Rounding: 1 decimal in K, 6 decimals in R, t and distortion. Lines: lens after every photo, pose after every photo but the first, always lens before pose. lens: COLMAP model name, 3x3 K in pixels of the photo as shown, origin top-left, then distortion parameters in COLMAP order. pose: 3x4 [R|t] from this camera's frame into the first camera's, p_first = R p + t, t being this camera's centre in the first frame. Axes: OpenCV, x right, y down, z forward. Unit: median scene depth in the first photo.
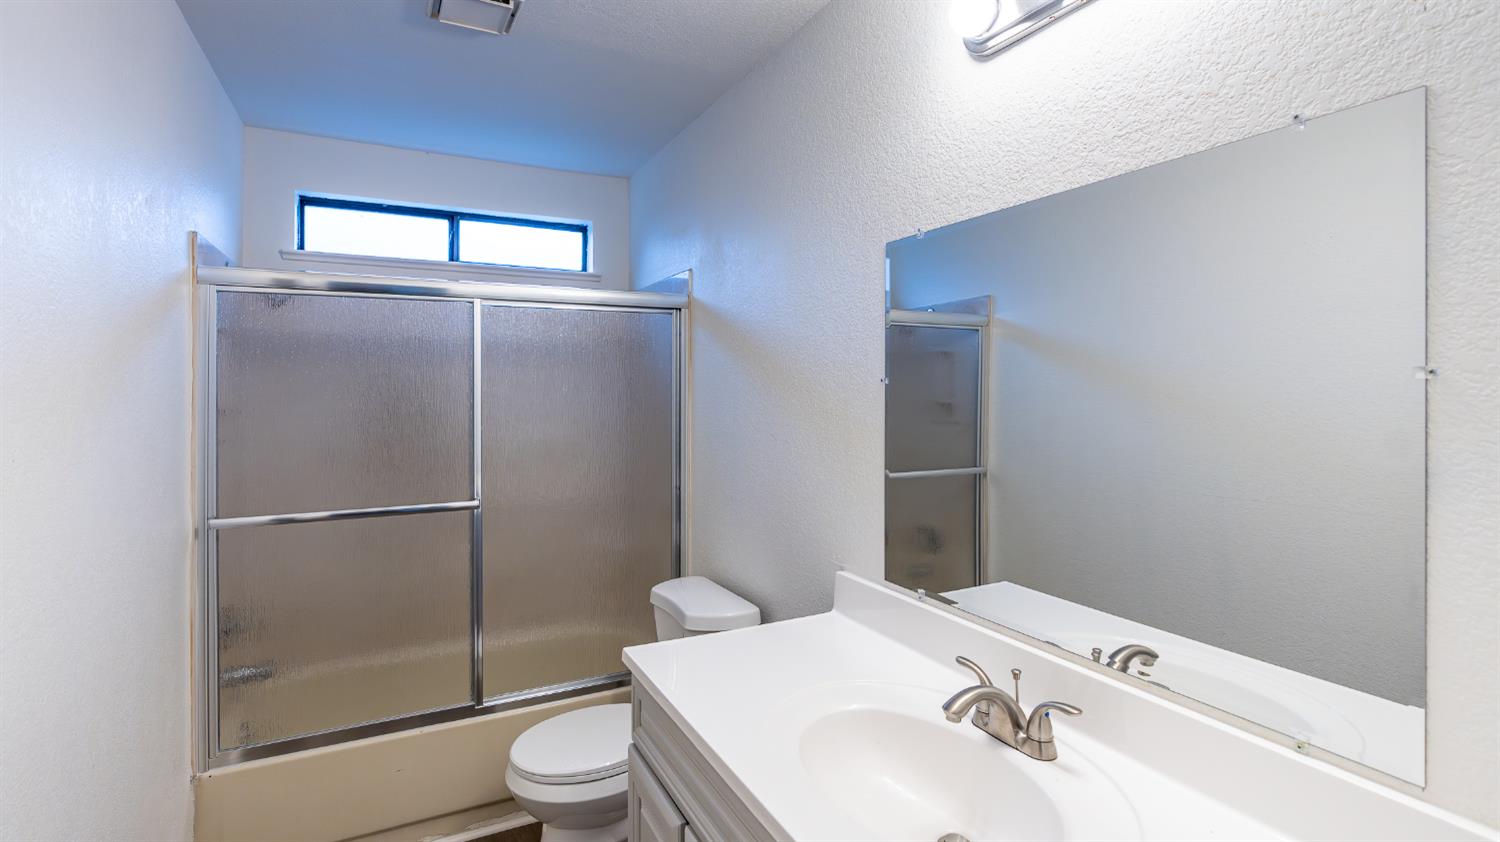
lens RADIAL K [[700.6, 0, 733.9], [0, 700.6, 397.1], [0, 0, 1]] dist [-0.013799, 0.004486]
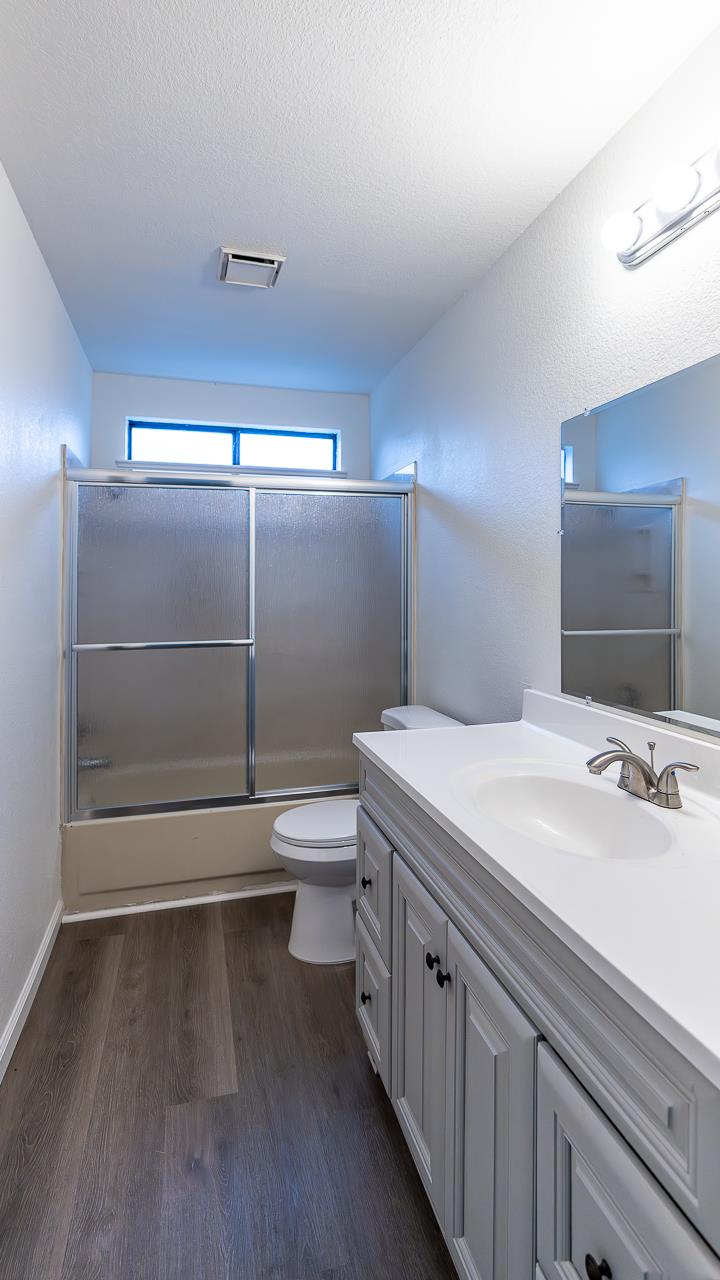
lens RADIAL K [[702.8, 0, 365.8], [0, 702.8, 637.9], [0, 0, 1]] dist [-0.036884, 0.050325]
pose [[0.980189, -0.000096, -0.198065, 0.108004], [-0.001950, 0.999947, -0.010133, 0.158097], [0.198055, 0.010318, 0.980137, -0.259565]]
